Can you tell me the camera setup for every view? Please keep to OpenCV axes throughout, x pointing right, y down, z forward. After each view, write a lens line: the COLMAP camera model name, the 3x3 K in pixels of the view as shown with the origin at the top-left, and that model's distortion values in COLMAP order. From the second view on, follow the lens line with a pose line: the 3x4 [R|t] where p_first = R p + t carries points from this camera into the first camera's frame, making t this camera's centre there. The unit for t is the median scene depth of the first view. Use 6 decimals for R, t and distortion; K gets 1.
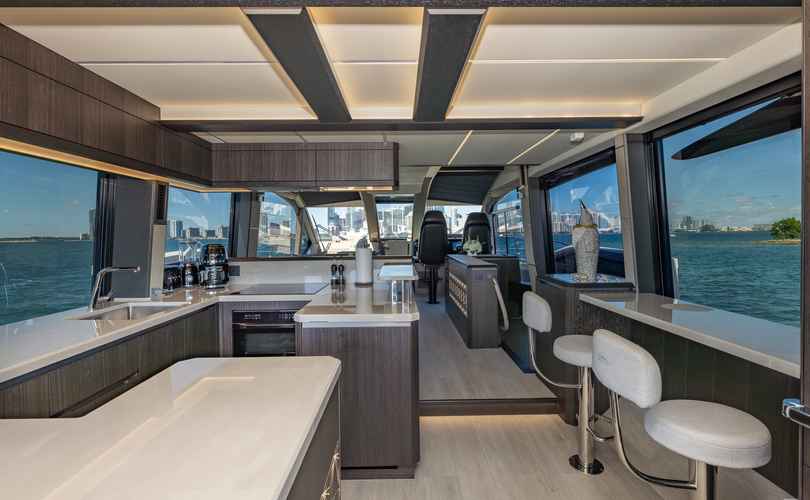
lens RADIAL K [[394.1, 0, 405.0], [0, 394.1, 250.0], [0, 0, 1]] dist [0.000314, 0.000100]
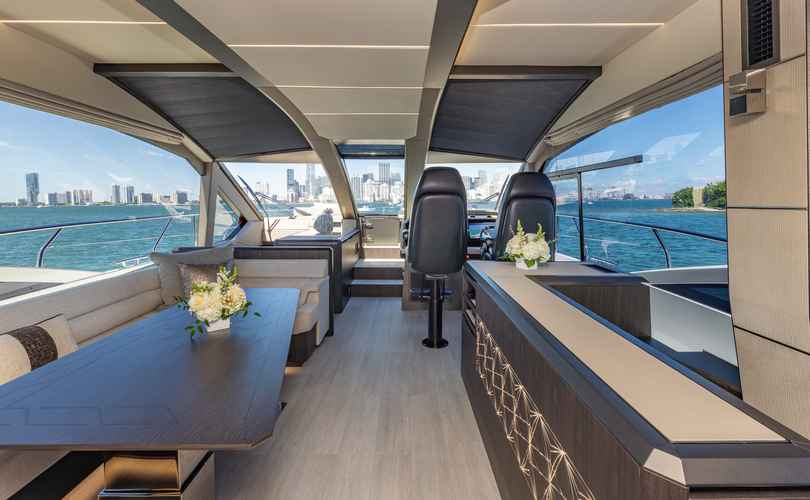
lens RADIAL K [[351.6, 0, 406.7], [0, 351.6, 223.0], [0, 0, 1]] dist [0.000877, -0.000001]
pose [[0.999914, 0.011709, -0.005933, 0.030023], [-0.011547, 0.999581, 0.026537, -0.036710], [0.006241, -0.026466, 0.999630, 0.488216]]
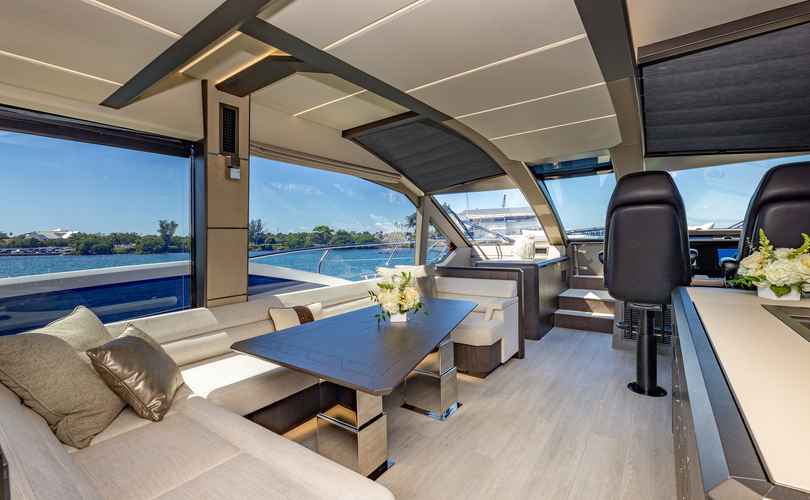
lens RADIAL K [[350.7, 0, 405.0], [0, 350.7, 250.0], [0, 0, 1]] dist [-0.000169, 0.000108]
pose [[0.803301, 0.009334, -0.595501, 0.080143], [-0.003187, 0.999930, 0.011374, -0.020708], [0.595565, -0.007239, 0.803274, 0.490513]]
